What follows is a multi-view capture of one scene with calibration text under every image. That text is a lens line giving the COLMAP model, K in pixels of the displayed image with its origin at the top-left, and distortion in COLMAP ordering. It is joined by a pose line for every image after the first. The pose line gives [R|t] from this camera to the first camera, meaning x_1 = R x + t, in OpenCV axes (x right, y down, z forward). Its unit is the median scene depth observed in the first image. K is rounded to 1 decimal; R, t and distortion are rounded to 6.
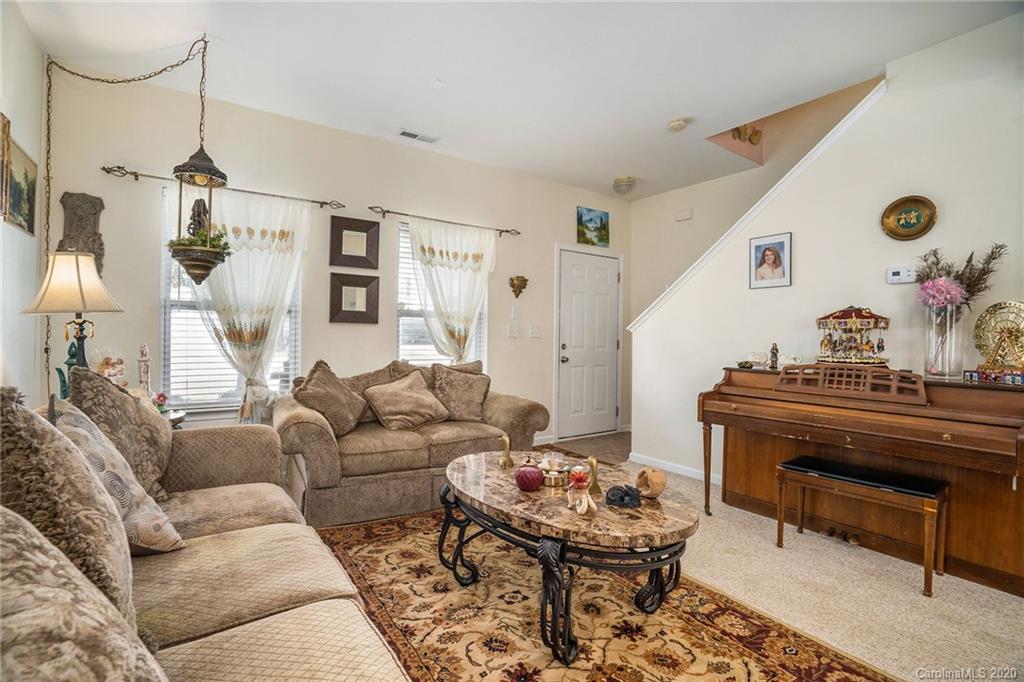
lens RADIAL K [[475.4, 0, 505.5], [0, 475.4, 339.6], [0, 0, 1]] dist [-0.071711, 0.030311]
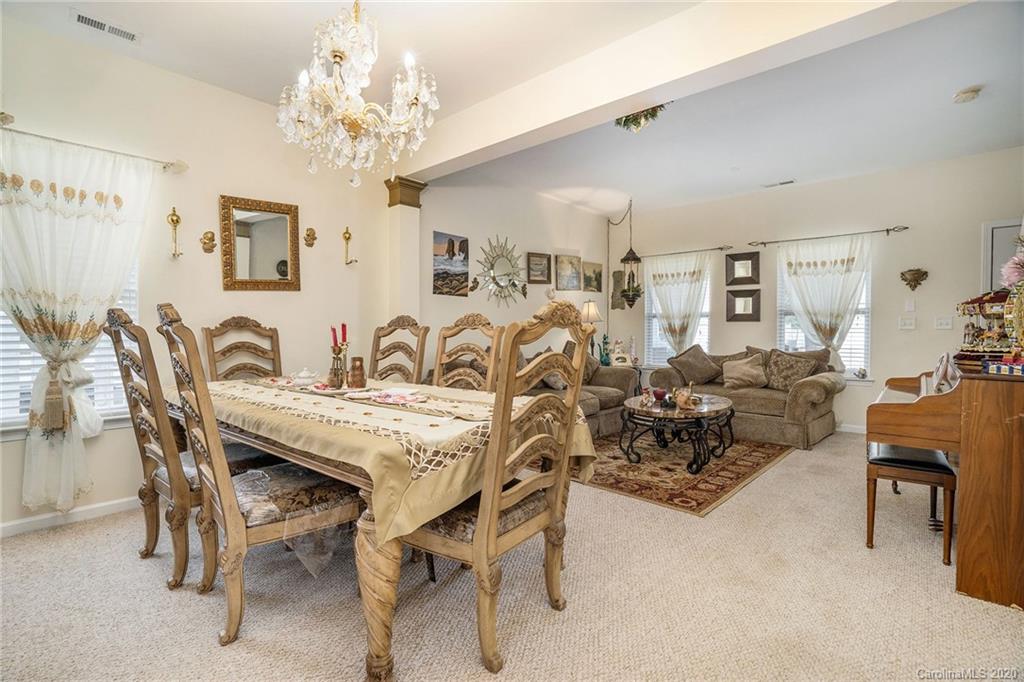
lens RADIAL K [[475.4, 0, 505.5], [0, 475.4, 339.6], [0, 0, 1]] dist [-0.071711, 0.030311]
pose [[0.229803, 0.005998, -0.973219, 1.123158], [-0.002244, 0.999982, 0.005633, 0.018384], [0.973235, 0.000889, 0.229812, -0.103776]]
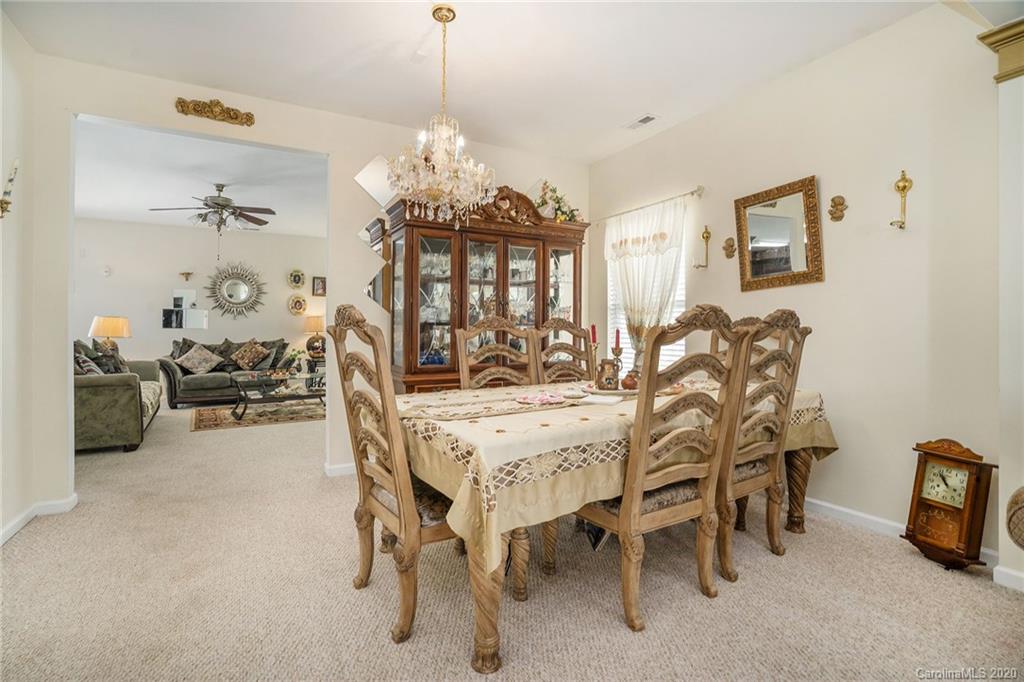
lens RADIAL K [[475.4, 0, 505.5], [0, 475.4, 339.6], [0, 0, 1]] dist [-0.071711, 0.030311]
pose [[-0.995492, -0.016921, 0.093319, 0.442336], [-0.014850, 0.999629, 0.022850, 0.006325], [-0.093671, 0.021362, -0.995374, 0.572342]]
